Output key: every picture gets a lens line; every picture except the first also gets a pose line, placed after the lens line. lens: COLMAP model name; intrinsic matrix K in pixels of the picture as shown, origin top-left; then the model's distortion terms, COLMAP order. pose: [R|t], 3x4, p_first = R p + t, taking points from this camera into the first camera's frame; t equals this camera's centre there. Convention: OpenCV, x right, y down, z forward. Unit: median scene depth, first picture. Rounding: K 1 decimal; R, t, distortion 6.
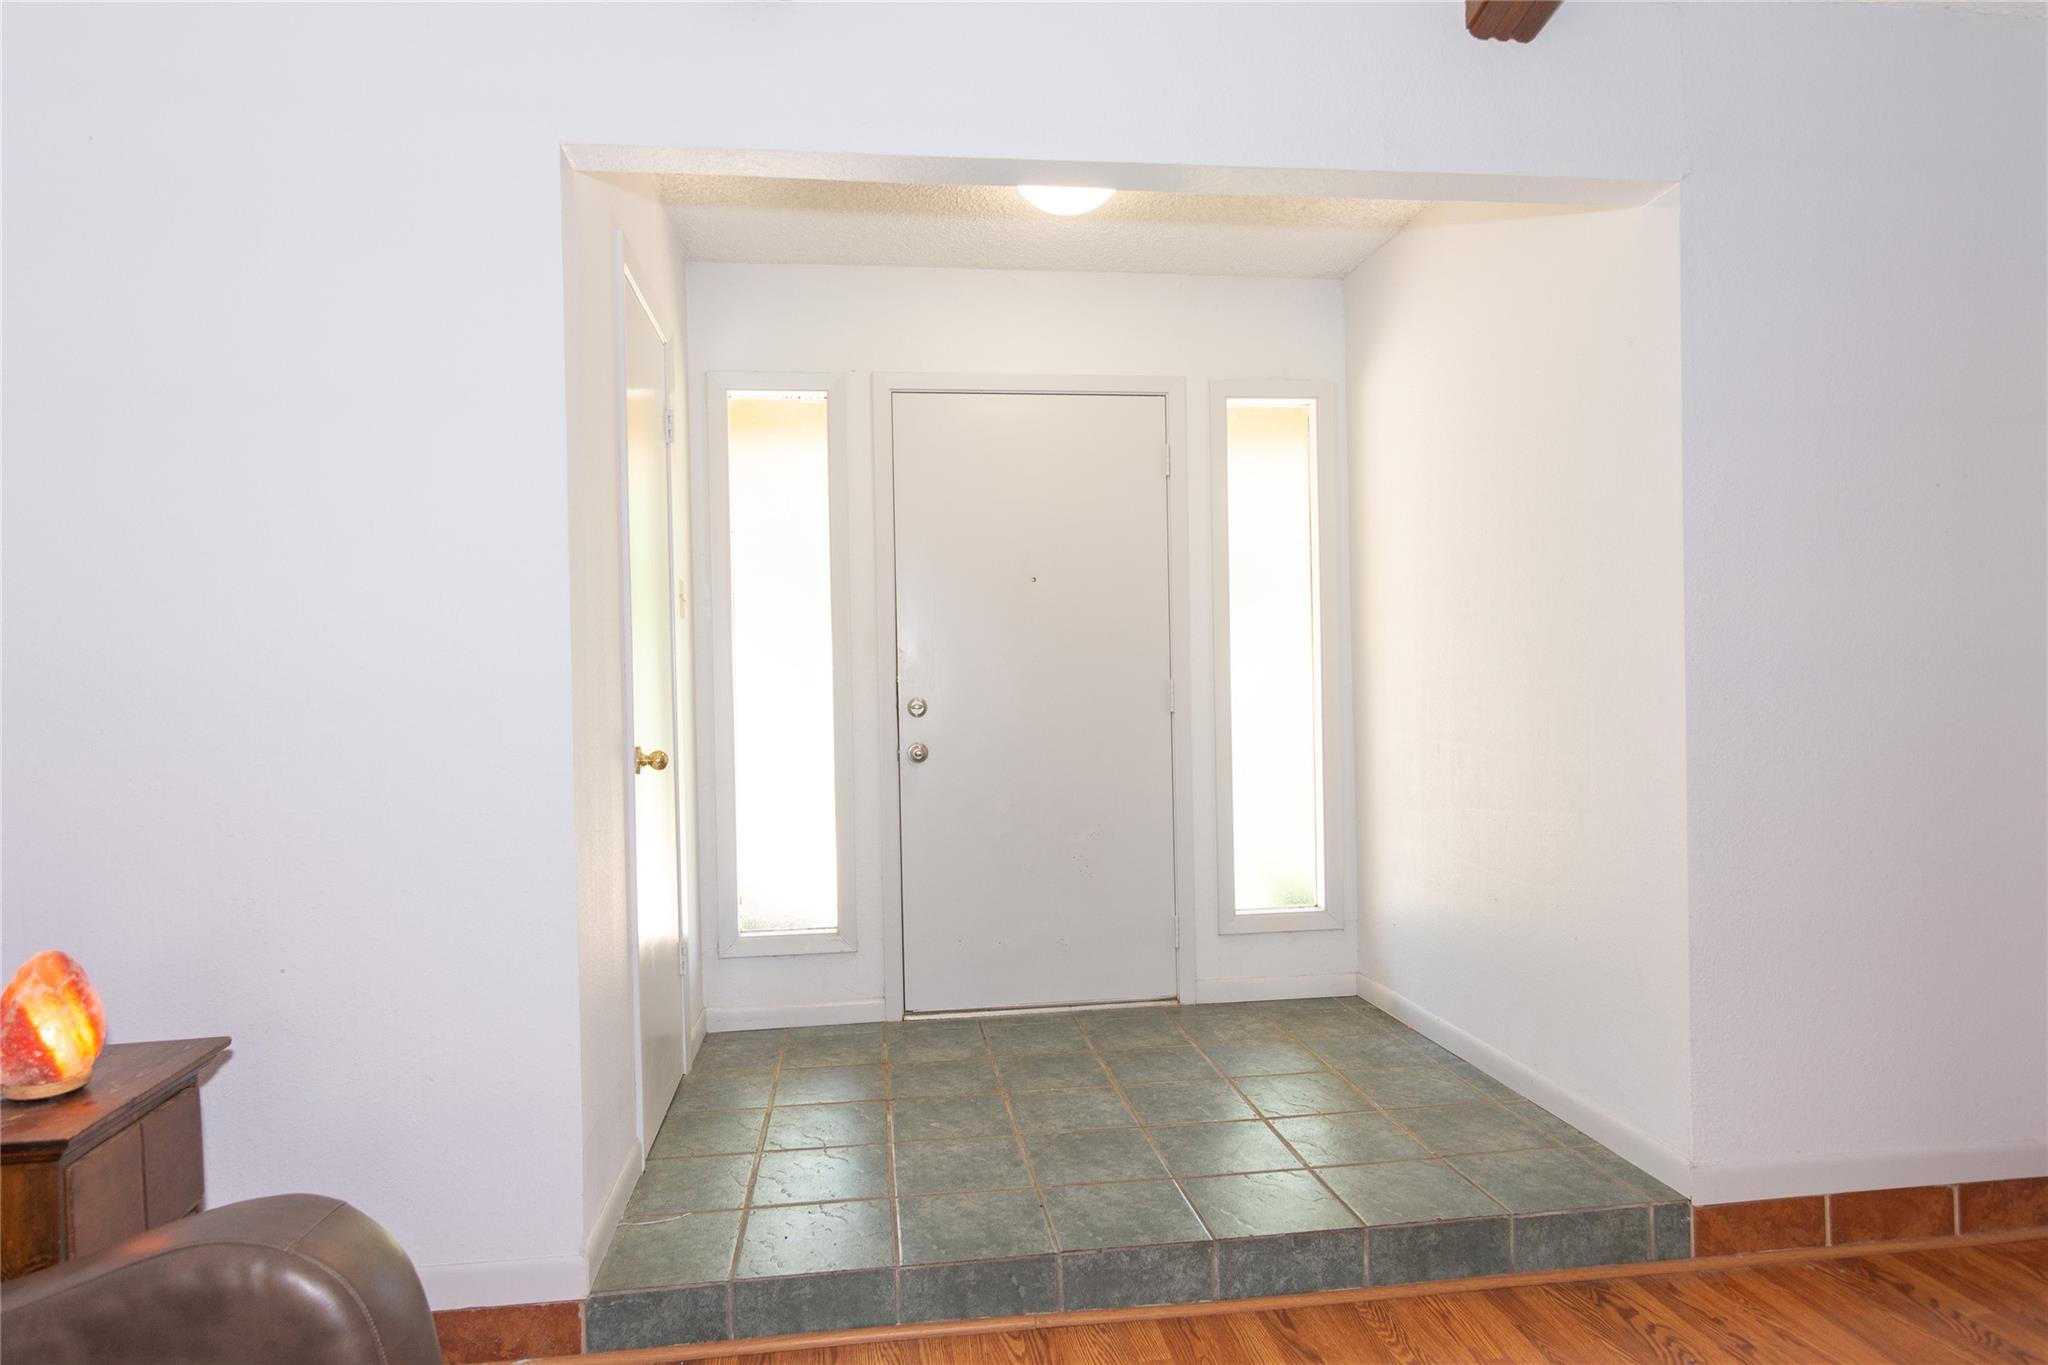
lens RADIAL K [[1174.0, 0, 1022.7], [0, 1174.0, 708.6], [0, 0, 1]] dist [-0.001880, -0.000633]
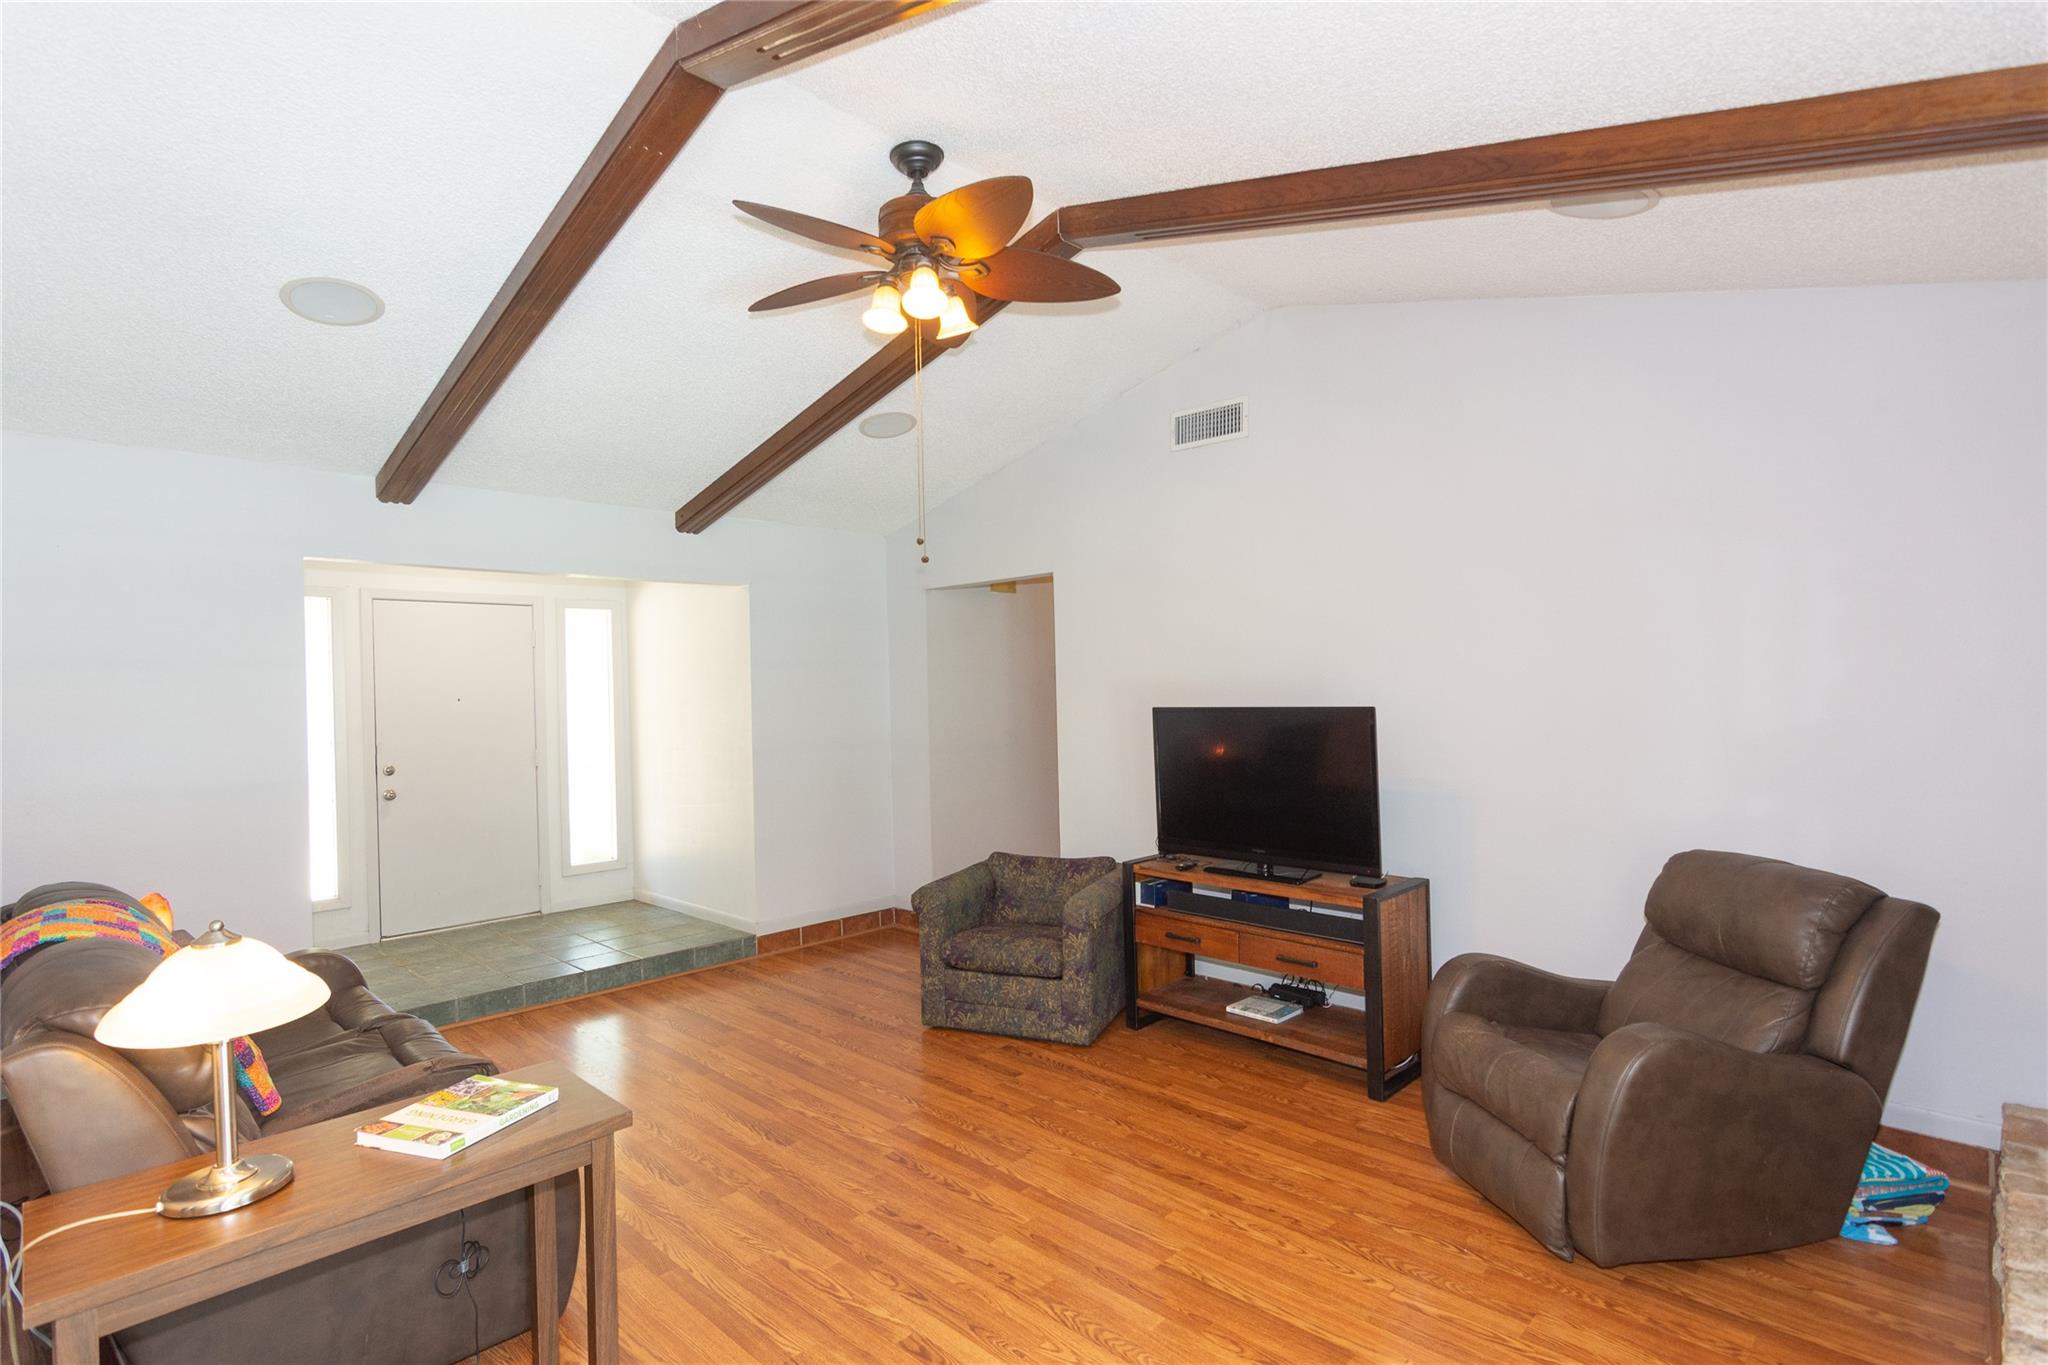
lens RADIAL K [[989.8, 0, 1018.4], [0, 989.8, 690.4], [0, 0, 1]] dist [-0.000619, 0.000806]
pose [[0.788106, 0.002800, 0.615533, -0.390947], [0.017052, 0.999507, -0.026379, -0.101252], [-0.615303, 0.031285, 0.787670, -1.229648]]
